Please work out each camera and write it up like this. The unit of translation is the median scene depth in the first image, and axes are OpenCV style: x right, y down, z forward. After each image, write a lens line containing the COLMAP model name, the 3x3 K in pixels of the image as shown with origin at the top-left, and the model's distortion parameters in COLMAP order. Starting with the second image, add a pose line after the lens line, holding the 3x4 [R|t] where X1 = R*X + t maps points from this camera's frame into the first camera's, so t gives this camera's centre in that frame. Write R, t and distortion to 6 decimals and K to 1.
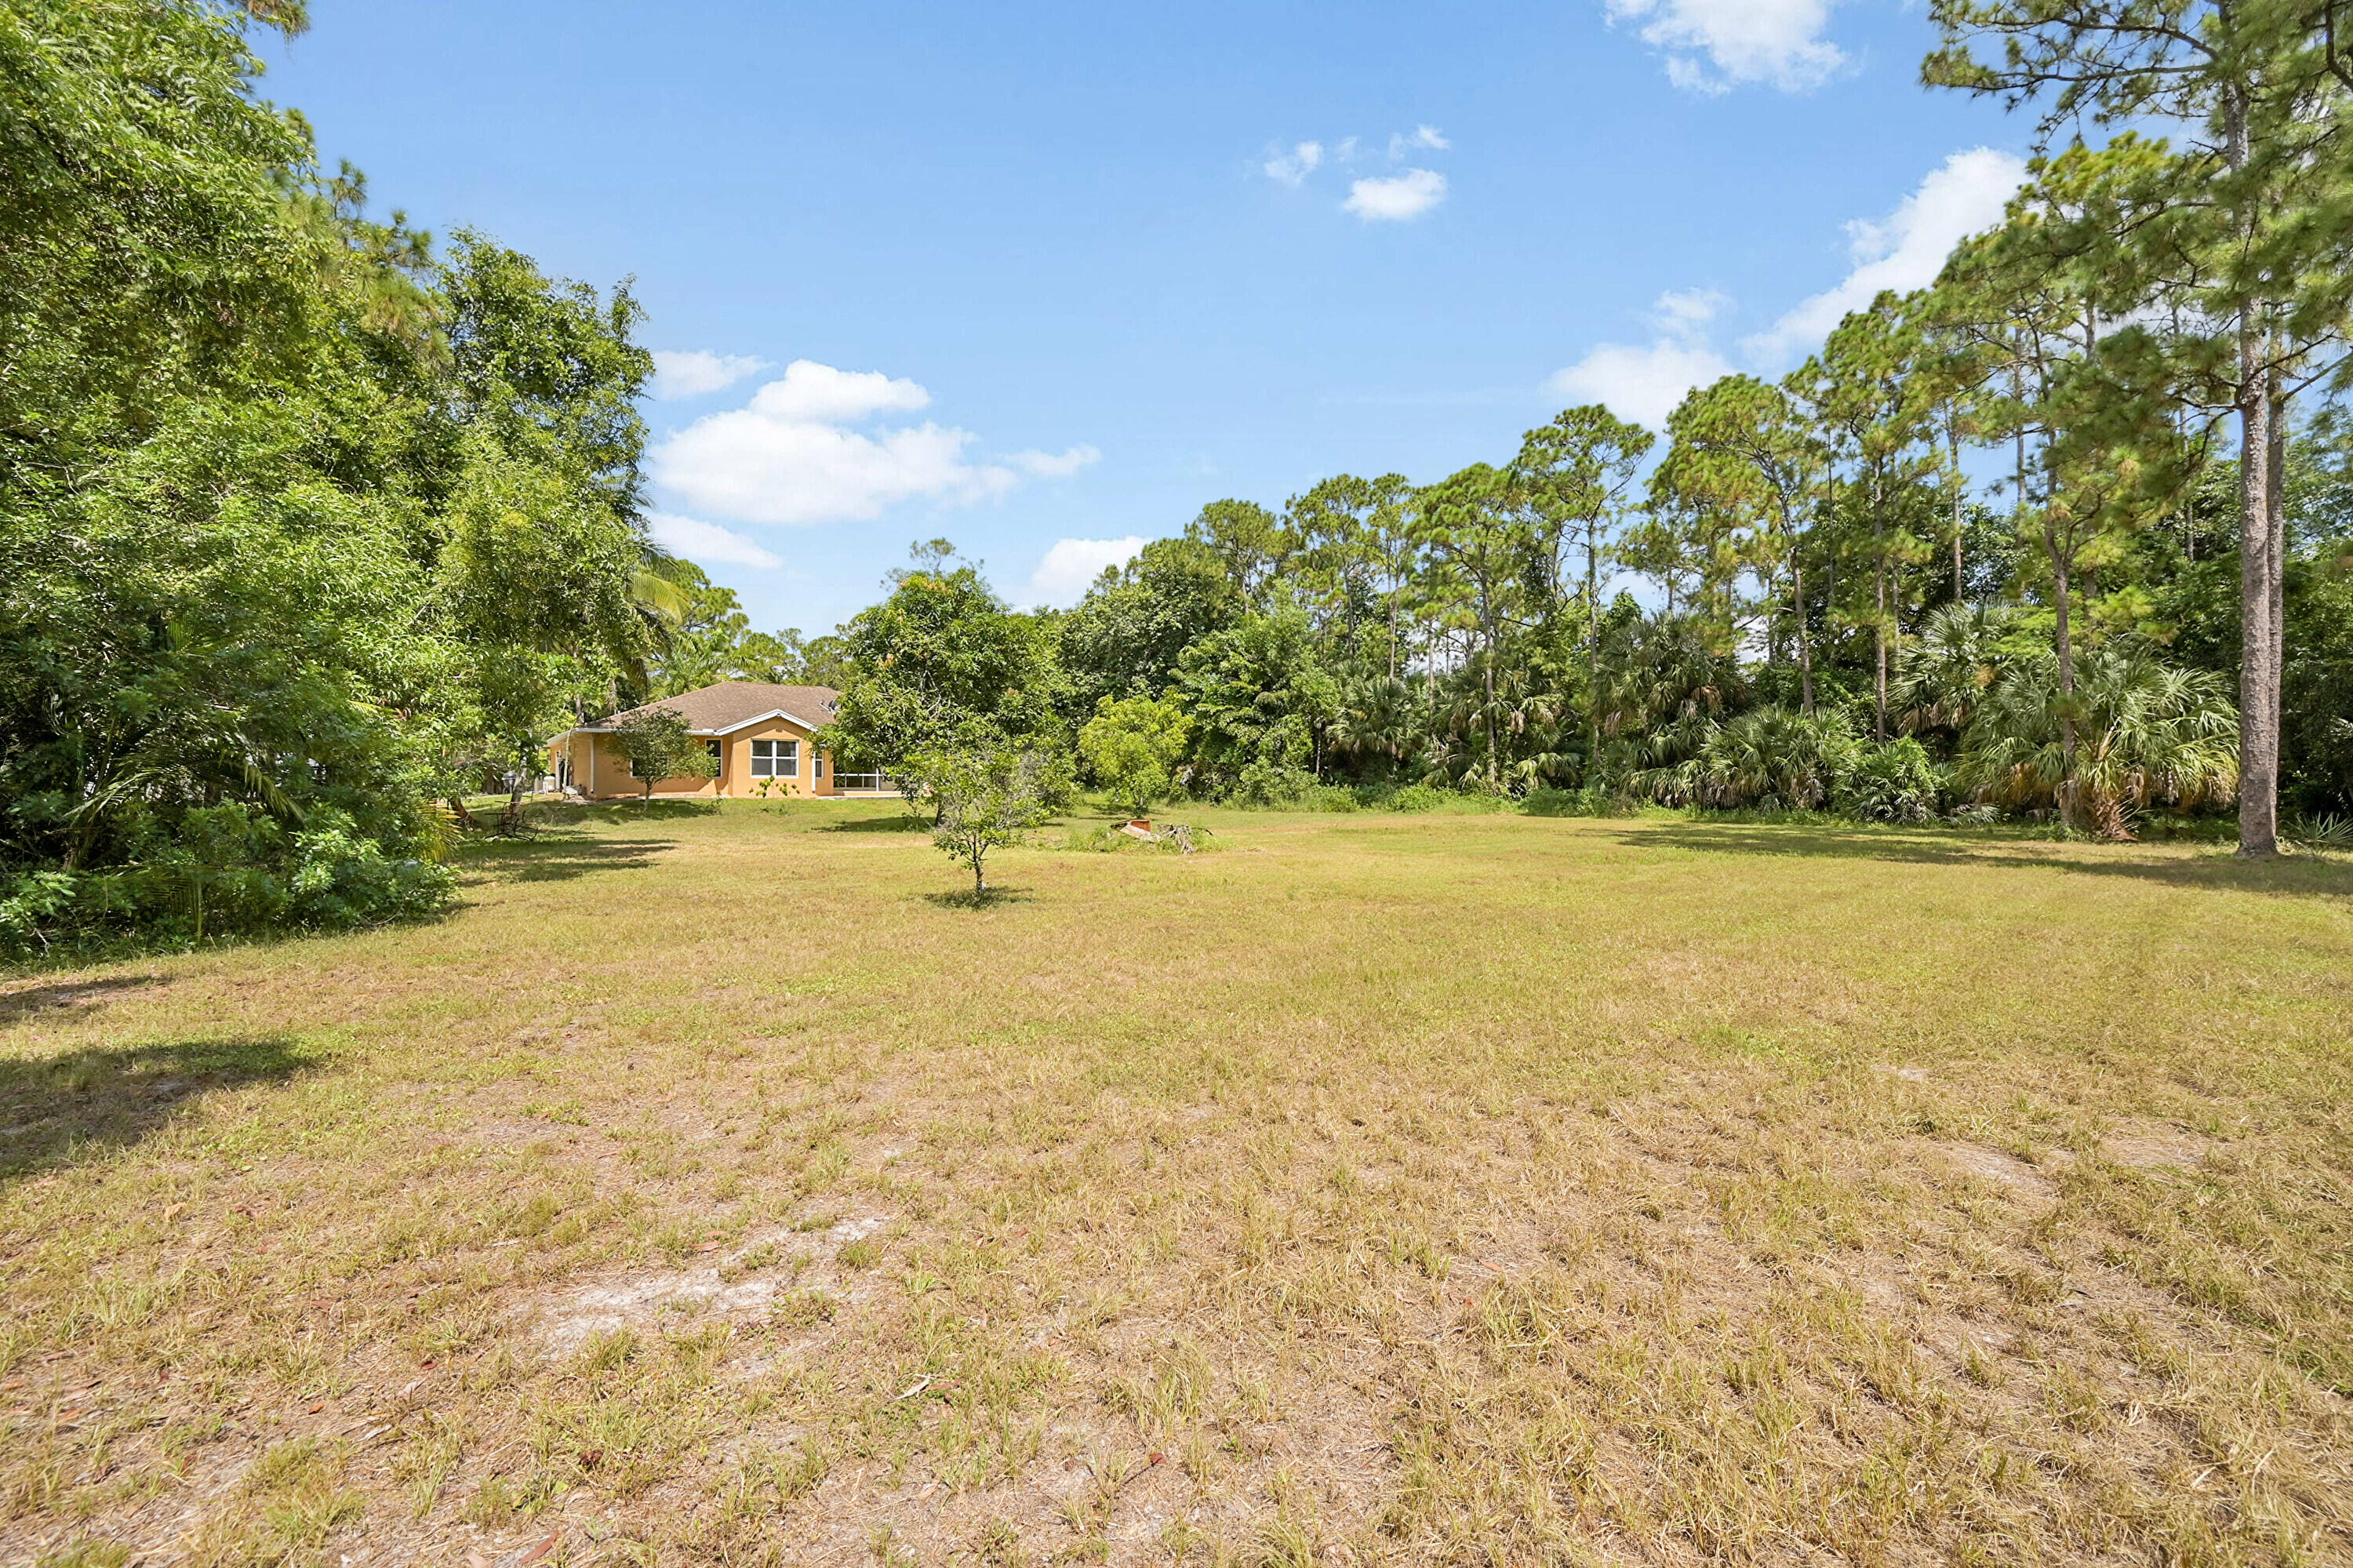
lens RADIAL K [[949.0, 0, 1168.9], [0, 949.0, 781.2], [0, 0, 1]] dist [-0.001462, -0.000062]
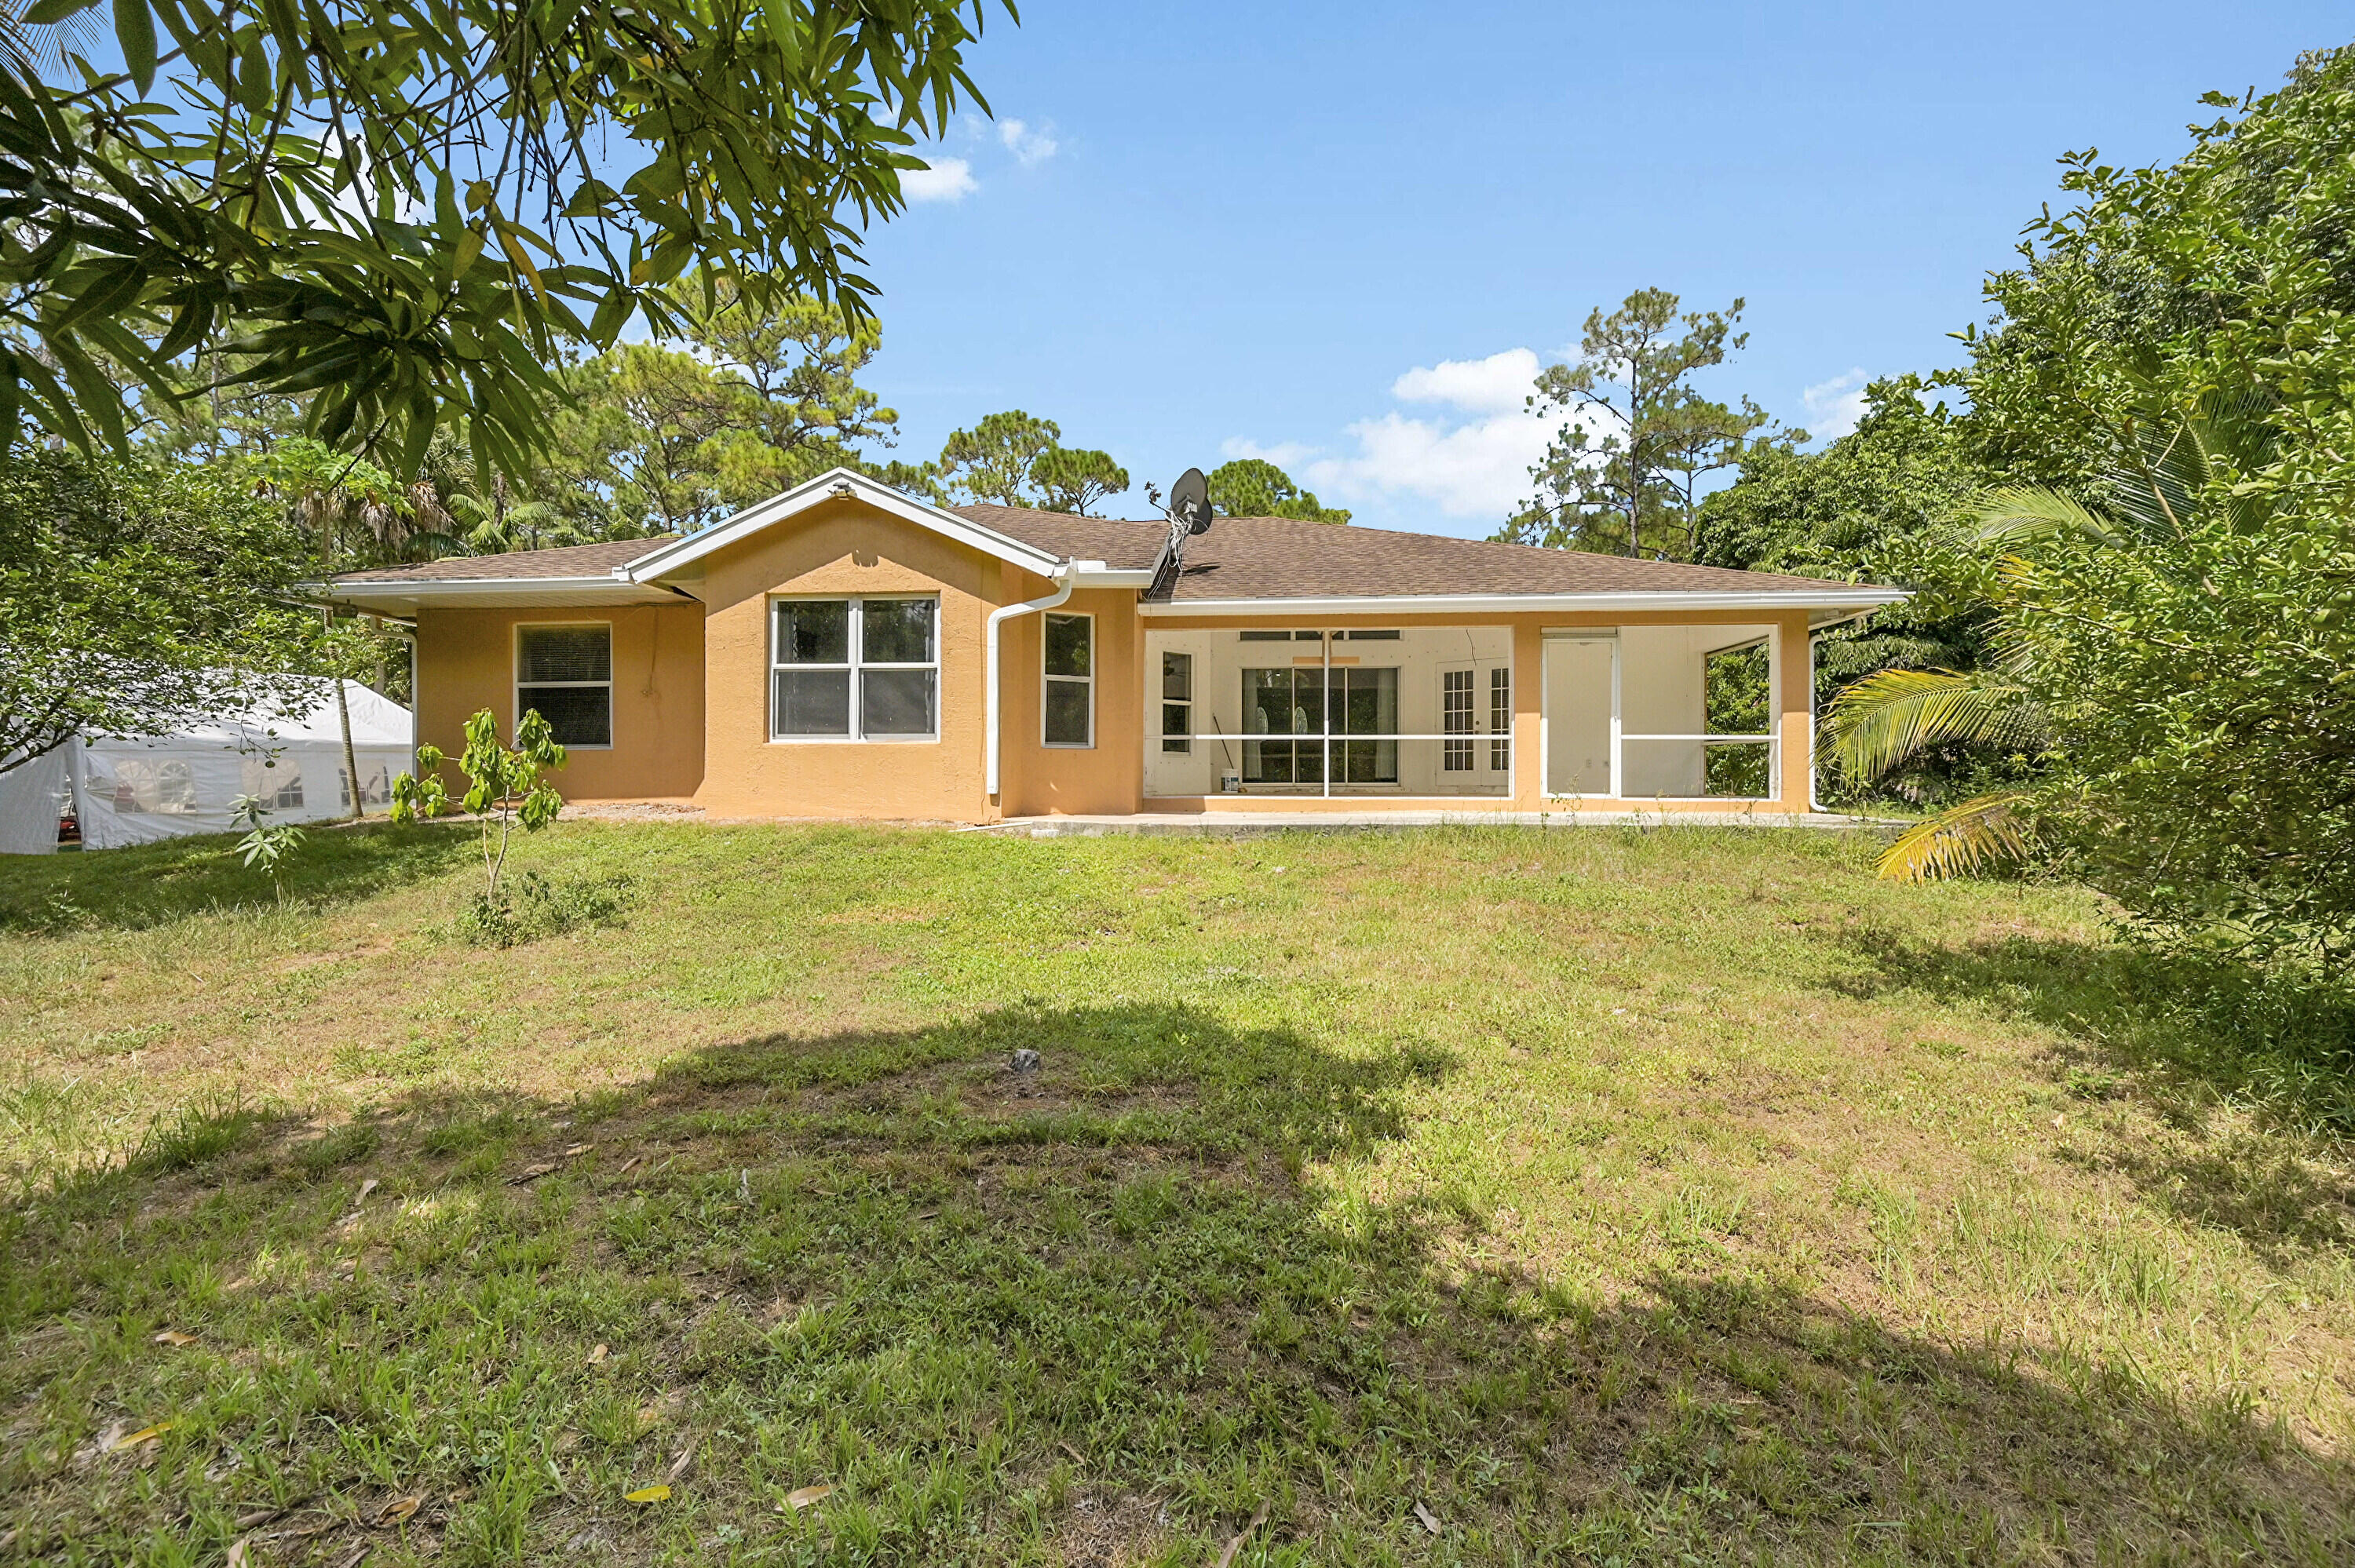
lens RADIAL K [[949.6, 0, 1179.8], [0, 949.6, 785.1], [0, 0, 1]] dist [-0.001462, -0.000062]
pose [[0.749295, -0.000354, -0.662237, -0.140979], [0.001829, 0.999997, 0.001535, 0.006278], [0.662234, -0.002361, 0.749293, 0.691903]]
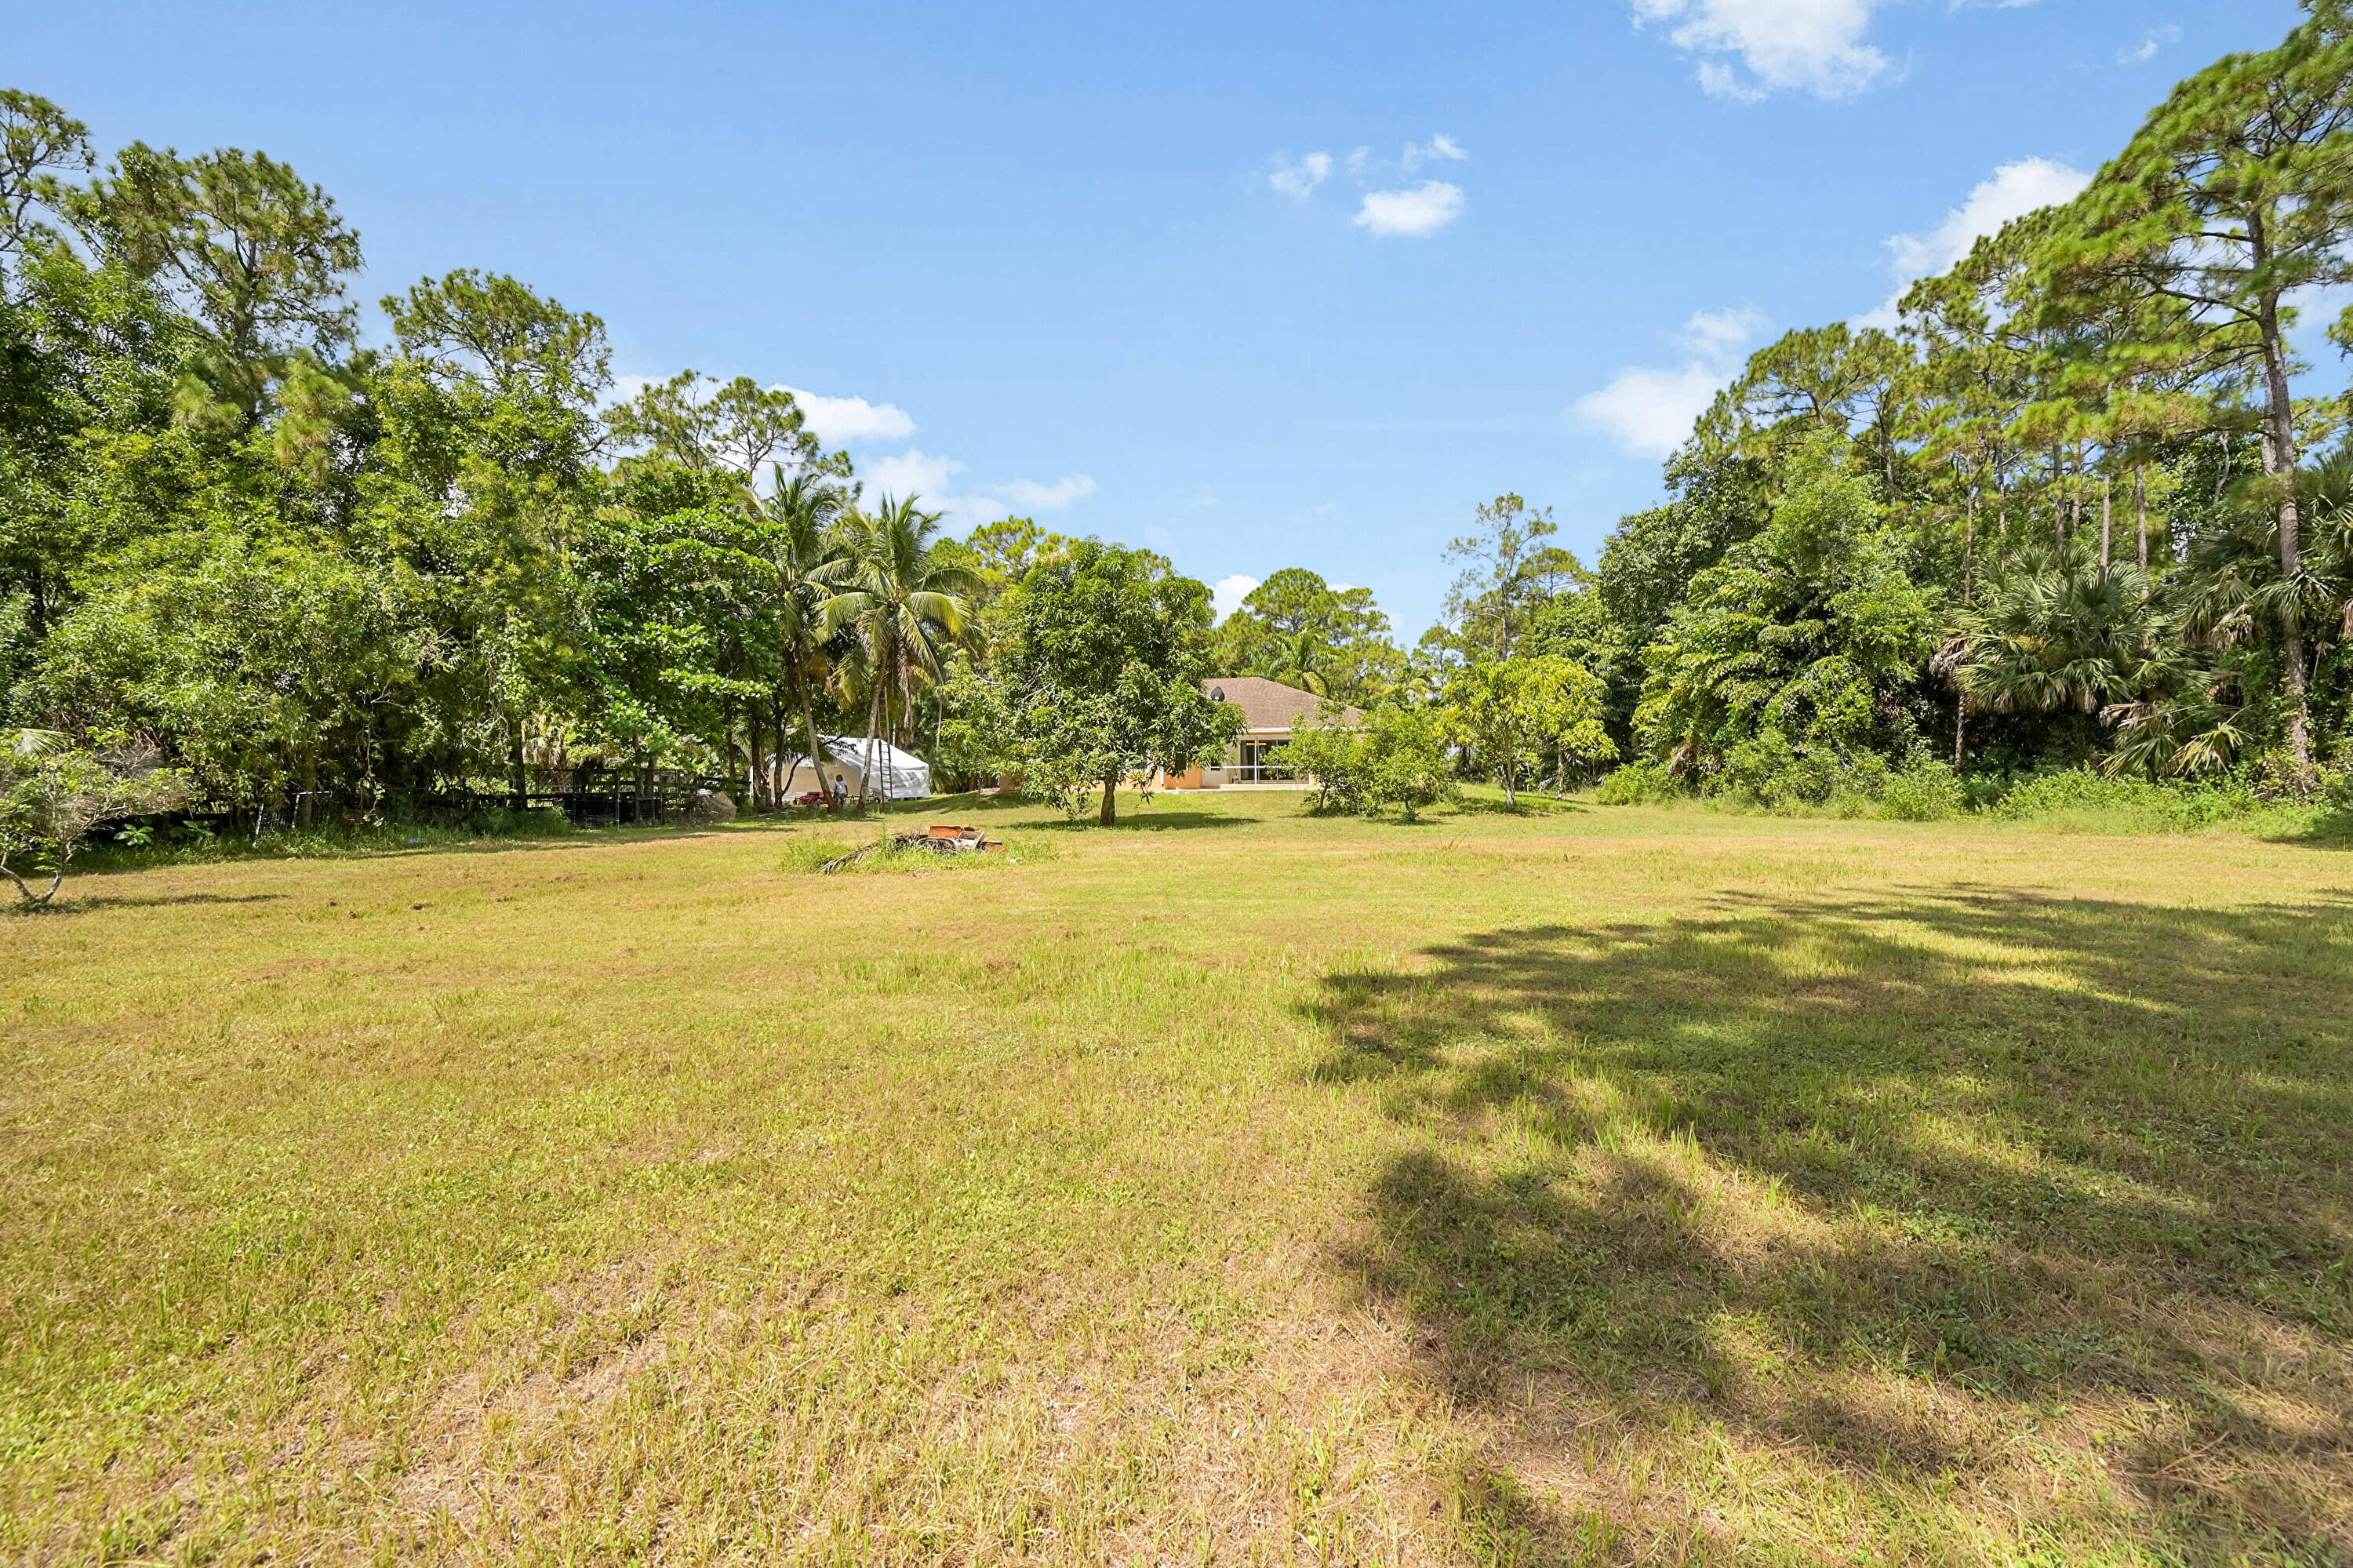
lens RADIAL K [[949.0, 0, 1182.2], [0, 949.0, 791.4], [0, 0, 1]] dist [-0.001462, -0.000062]
pose [[0.671873, 0.002703, -0.740661, 0.299478], [0.010046, 0.999868, 0.012761, 0.003207], [0.740598, -0.016015, 0.671758, 0.292556]]
